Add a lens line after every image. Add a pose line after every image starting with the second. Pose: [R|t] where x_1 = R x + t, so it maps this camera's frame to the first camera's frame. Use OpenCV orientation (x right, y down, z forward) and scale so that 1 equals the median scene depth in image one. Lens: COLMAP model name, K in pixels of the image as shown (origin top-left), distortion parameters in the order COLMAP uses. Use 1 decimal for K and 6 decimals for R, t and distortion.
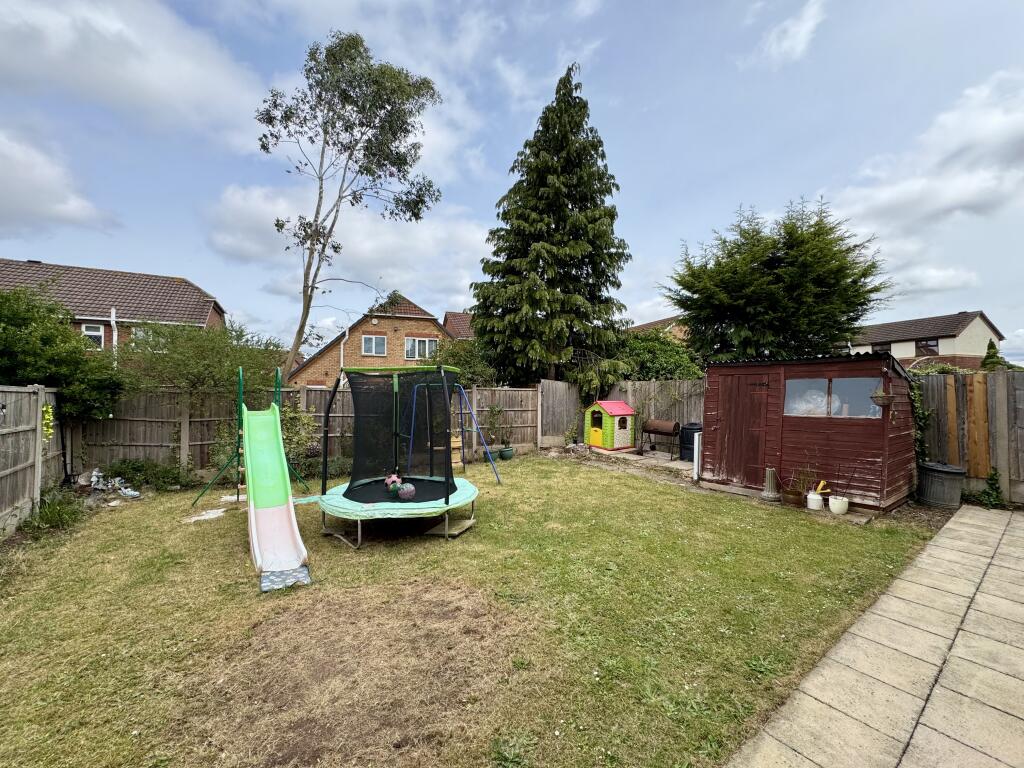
lens RADIAL K [[408.9, 0, 508.6], [0, 408.9, 382.9], [0, 0, 1]] dist [-0.004418, 0.000817]
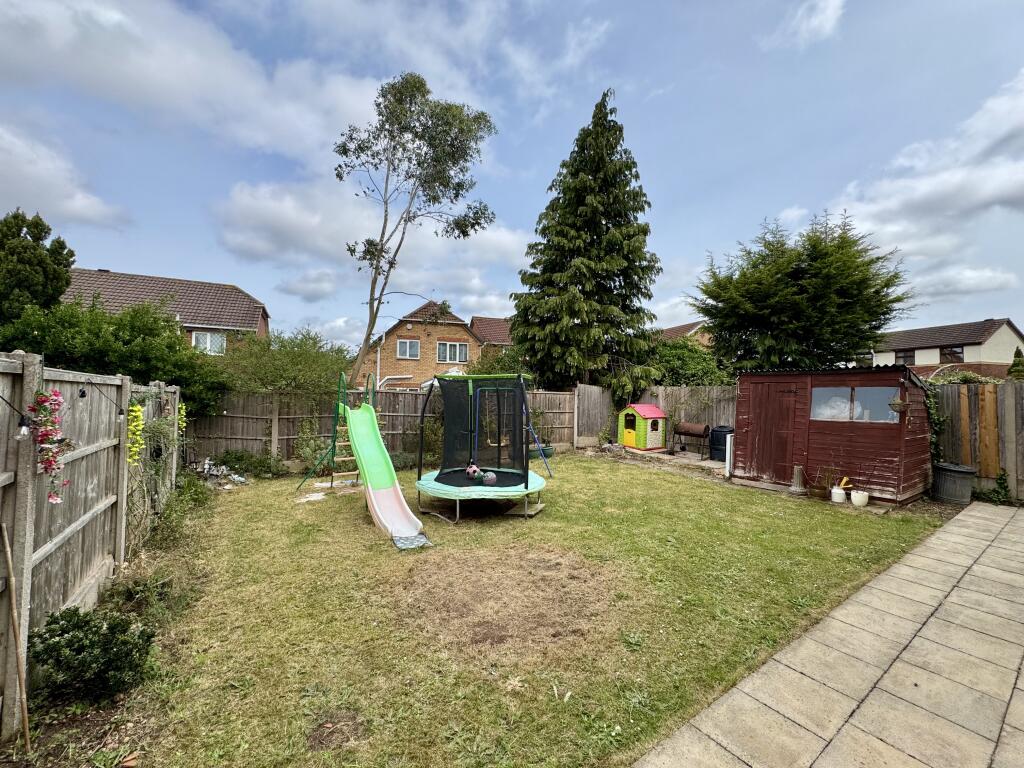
lens RADIAL K [[408.9, 0, 509.1], [0, 408.9, 383.6], [0, 0, 1]] dist [-0.004418, 0.000817]
pose [[0.999449, 0.010106, -0.031615, -0.102362], [-0.010220, 0.999942, -0.003445, -0.005872], [0.031578, 0.003766, 0.999494, -0.127721]]
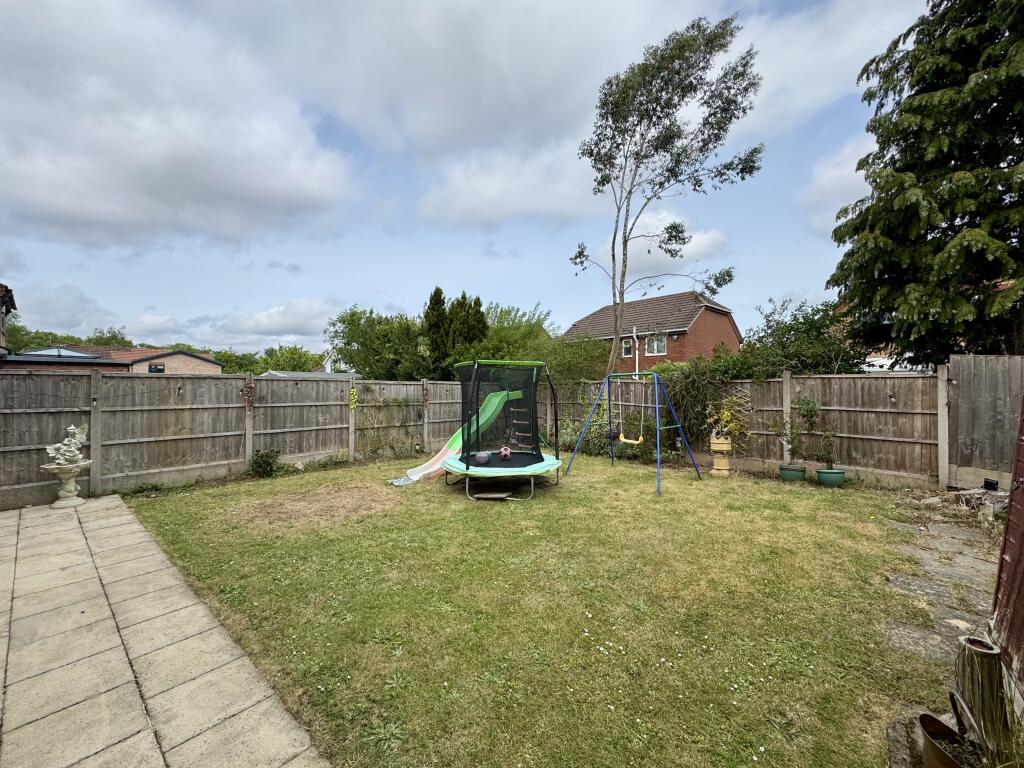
lens RADIAL K [[408.9, 0, 510.7], [0, 408.9, 385.1], [0, 0, 1]] dist [-0.004418, 0.000817]
pose [[0.231390, -0.005165, -0.972847, 0.684280], [0.025450, 0.999676, 0.000745, 0.022054], [0.972528, -0.024931, 0.231447, 0.517324]]
